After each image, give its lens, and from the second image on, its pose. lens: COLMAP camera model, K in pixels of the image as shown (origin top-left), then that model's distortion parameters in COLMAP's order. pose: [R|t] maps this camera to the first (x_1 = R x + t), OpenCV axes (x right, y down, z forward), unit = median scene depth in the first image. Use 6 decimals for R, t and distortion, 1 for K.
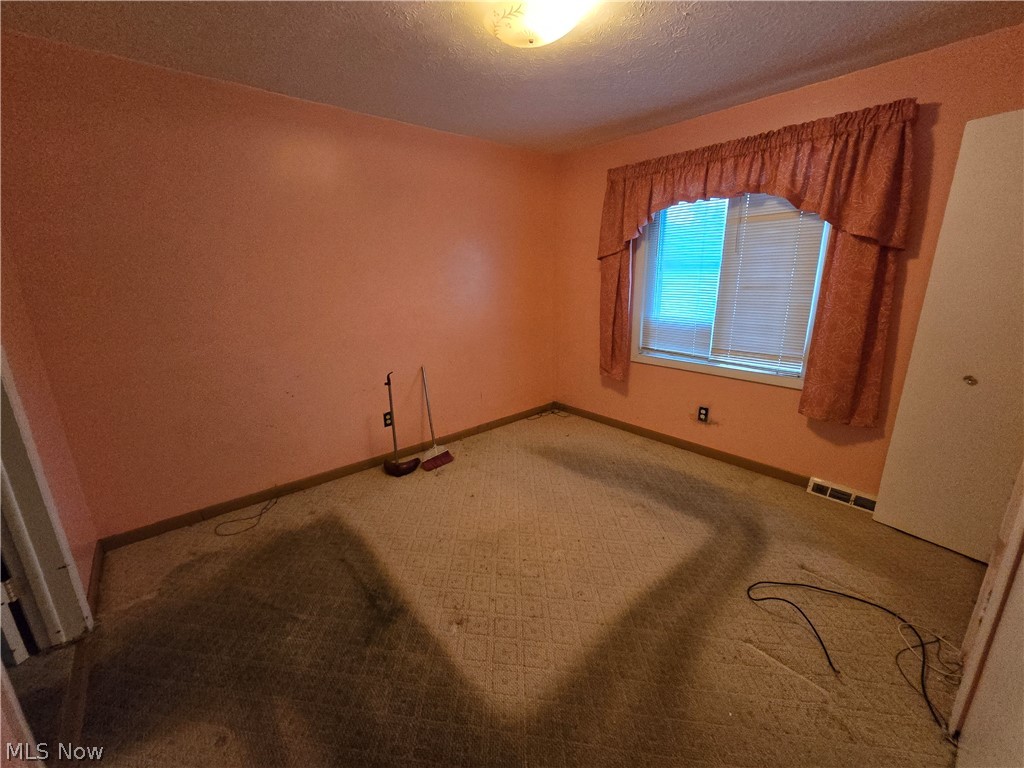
lens RADIAL K [[418.9, 0, 507.1], [0, 418.9, 381.6], [0, 0, 1]] dist [-0.002043, 0.000240]
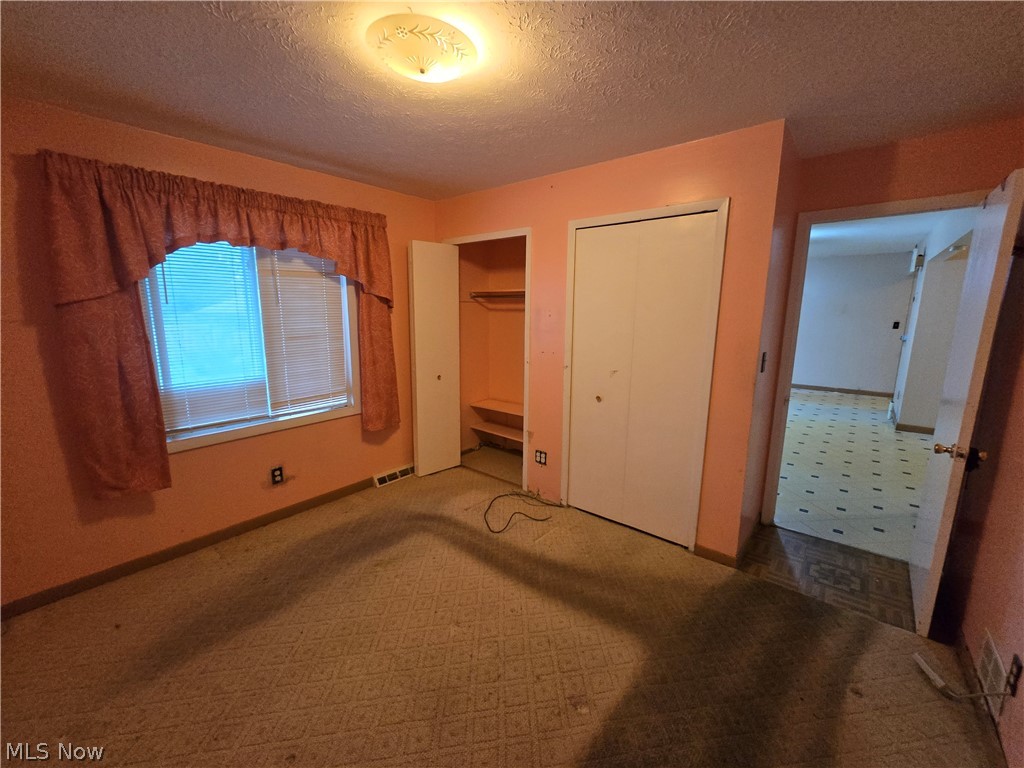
lens RADIAL K [[418.9, 0, 507.1], [0, 418.9, 381.6], [0, 0, 1]] dist [-0.002043, 0.000240]
pose [[-0.171348, -0.157465, 0.972545, -0.561610], [0.249465, 0.948040, 0.197450, -0.203936], [-0.953104, 0.276449, -0.123163, 0.686636]]
